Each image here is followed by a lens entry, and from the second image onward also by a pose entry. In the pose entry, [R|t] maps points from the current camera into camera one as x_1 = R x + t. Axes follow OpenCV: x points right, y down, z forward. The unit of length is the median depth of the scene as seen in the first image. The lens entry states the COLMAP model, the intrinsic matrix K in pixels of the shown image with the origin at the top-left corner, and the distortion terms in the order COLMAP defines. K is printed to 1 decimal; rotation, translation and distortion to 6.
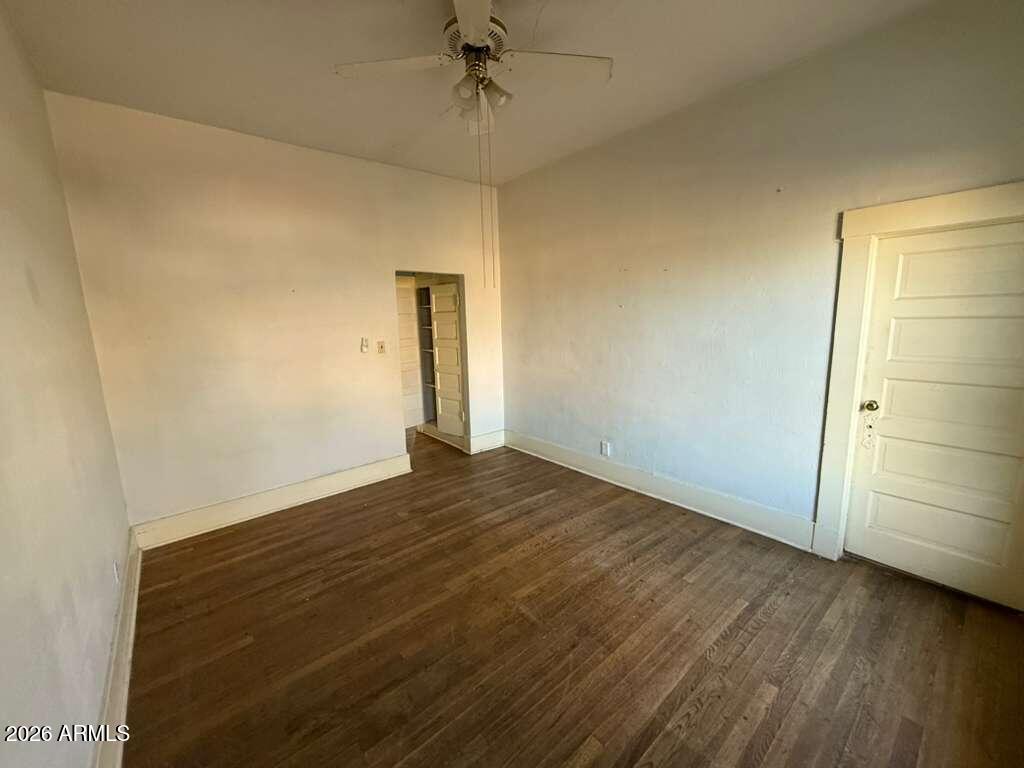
lens RADIAL K [[406.4, 0, 511.2], [0, 406.4, 382.2], [0, 0, 1]] dist [0.001115, -0.000414]
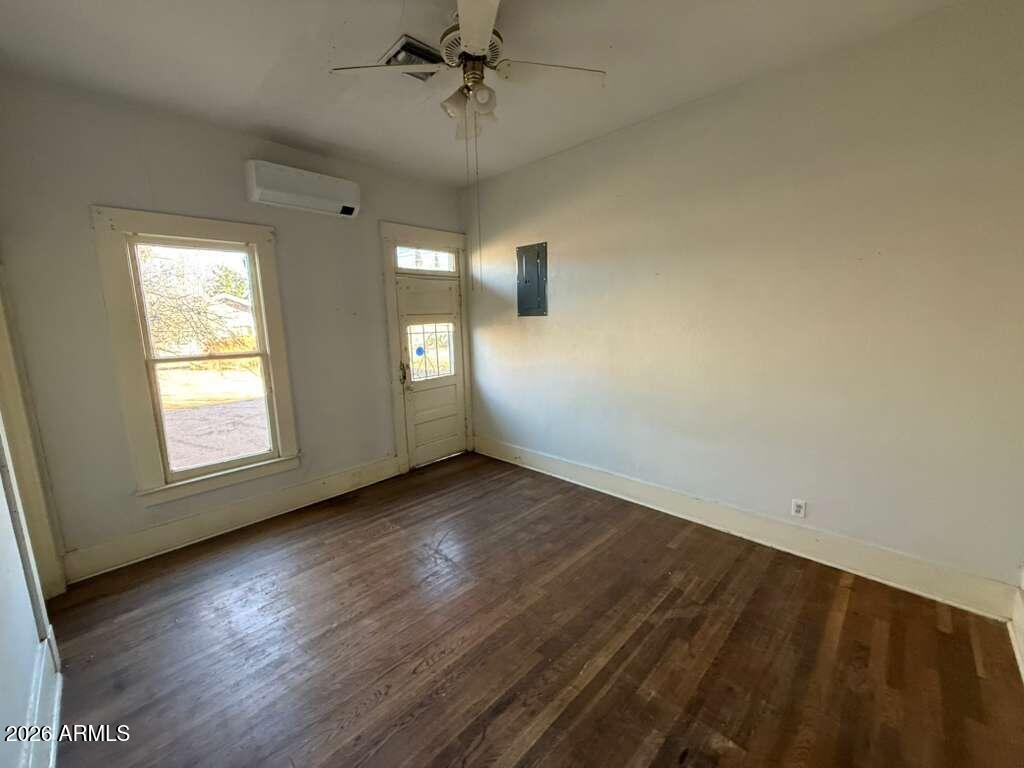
lens RADIAL K [[406.4, 0, 511.4], [0, 406.4, 381.9], [0, 0, 1]] dist [0.001115, -0.000414]
pose [[-0.993434, 0.073229, -0.087904, -0.025976], [0.040197, 0.942744, 0.331085, -0.269172], [0.107116, 0.325378, -0.939498, 1.552269]]
